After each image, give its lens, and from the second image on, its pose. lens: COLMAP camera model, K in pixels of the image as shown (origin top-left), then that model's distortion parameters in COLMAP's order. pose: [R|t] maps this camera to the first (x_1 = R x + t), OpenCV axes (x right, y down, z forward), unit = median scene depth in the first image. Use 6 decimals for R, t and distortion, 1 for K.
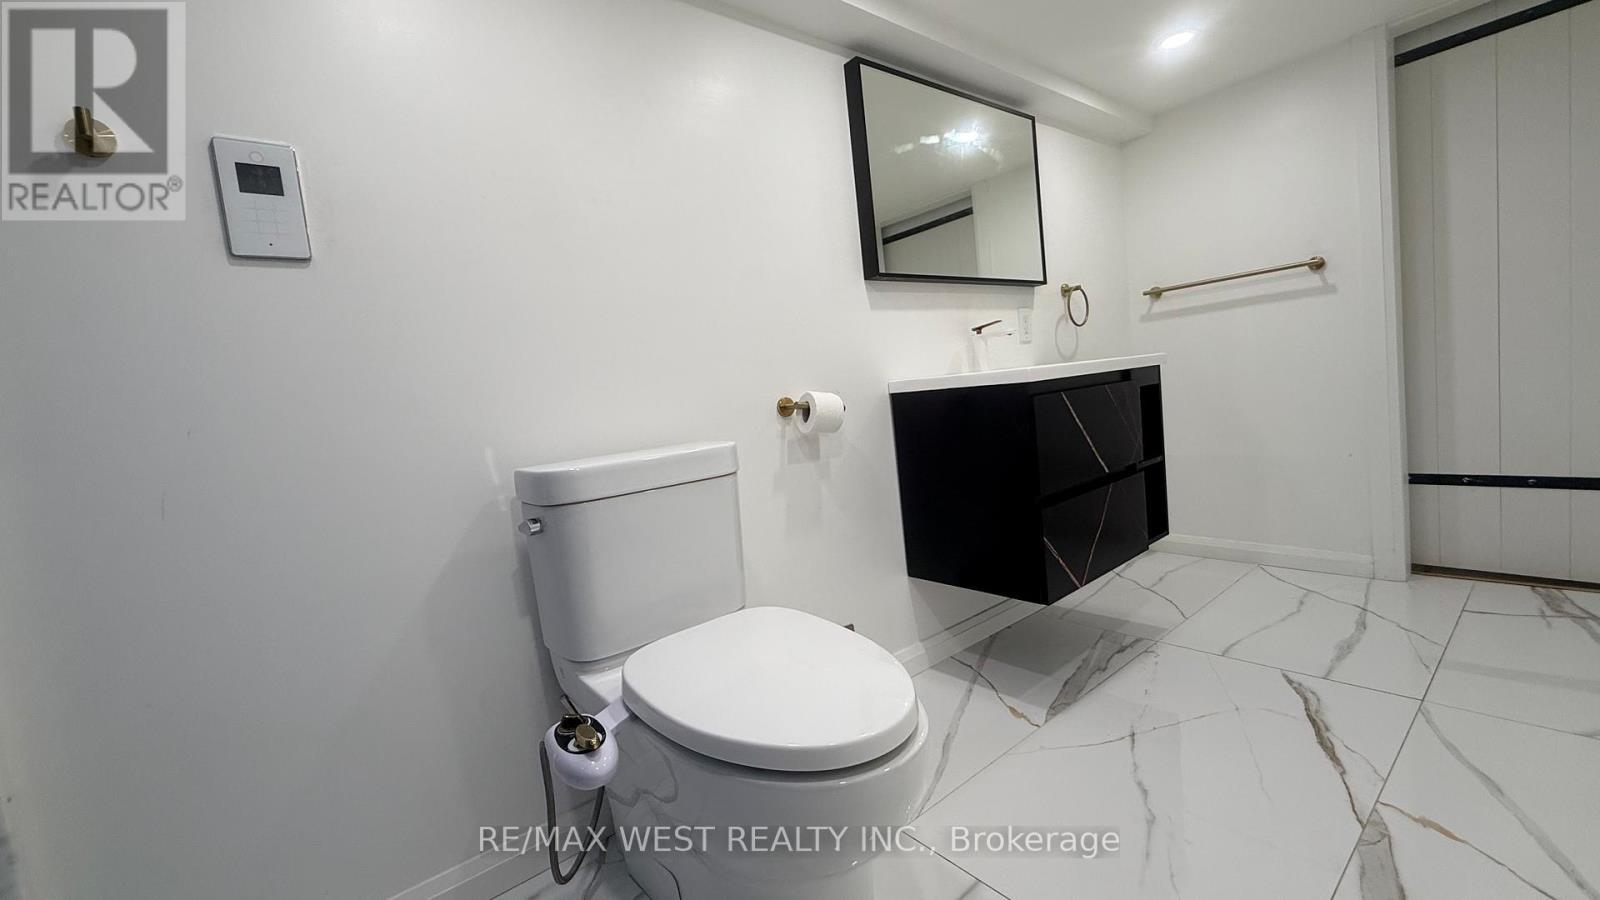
lens RADIAL K [[637.9, 0, 806.5], [0, 637.9, 448.9], [0, 0, 1]] dist [0.000945, -0.000284]
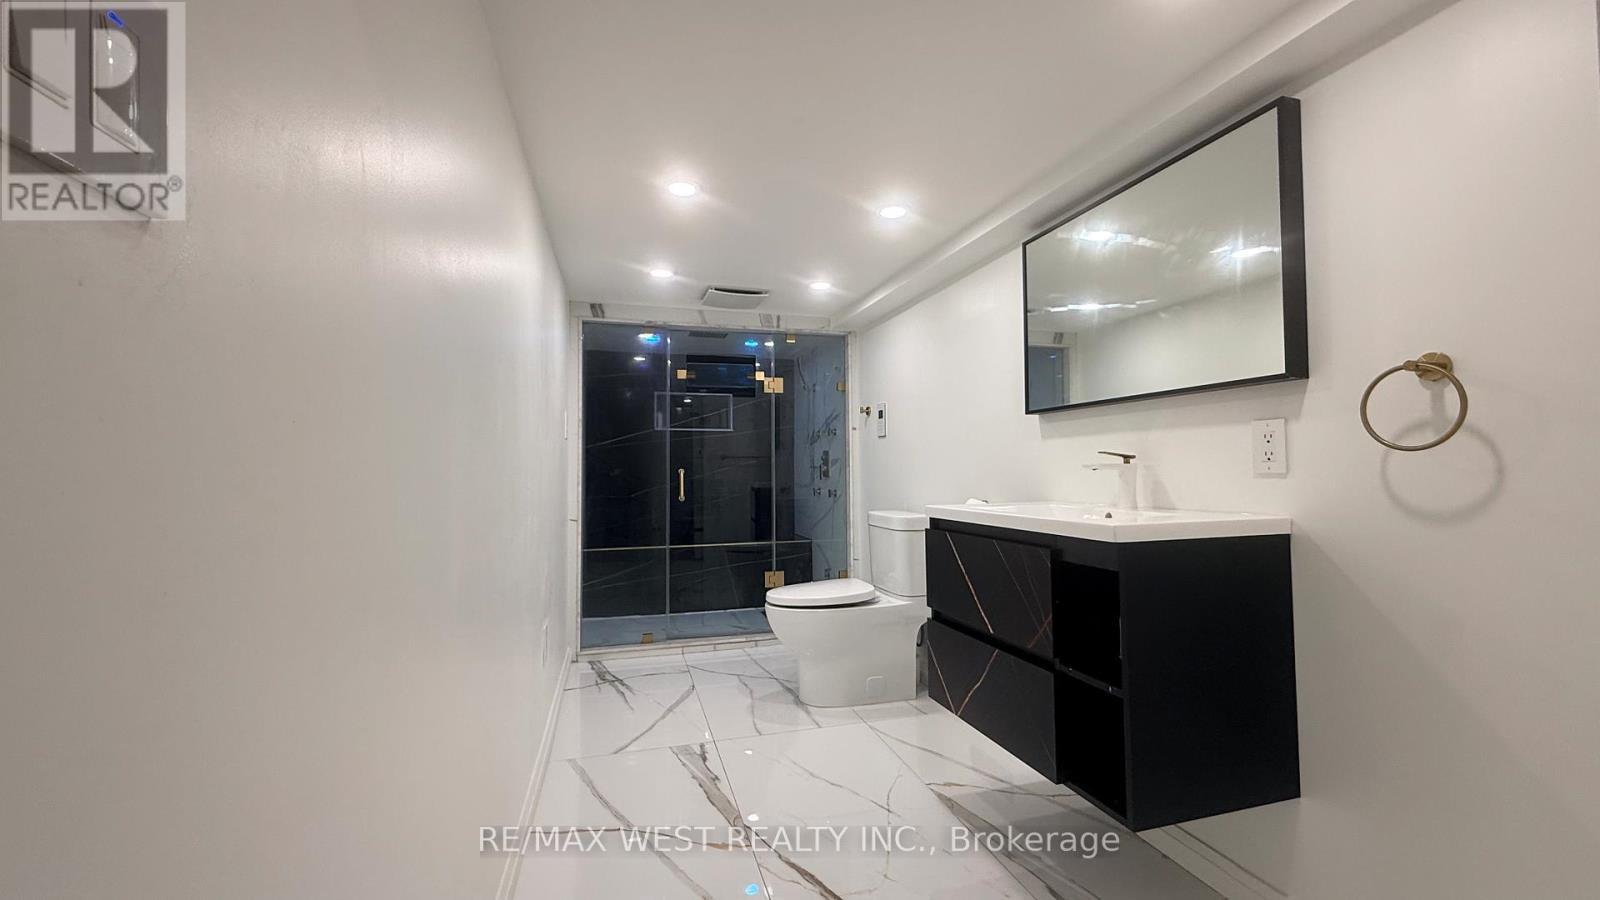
lens RADIAL K [[637.9, 0, 803.6], [0, 637.9, 455.1], [0, 0, 1]] dist [0.000945, -0.000284]
pose [[-0.391979, 0.085939, -0.915951, 1.429938], [-0.035322, 0.993487, 0.108330, -0.316616], [0.919296, 0.074816, -0.386391, 1.106852]]
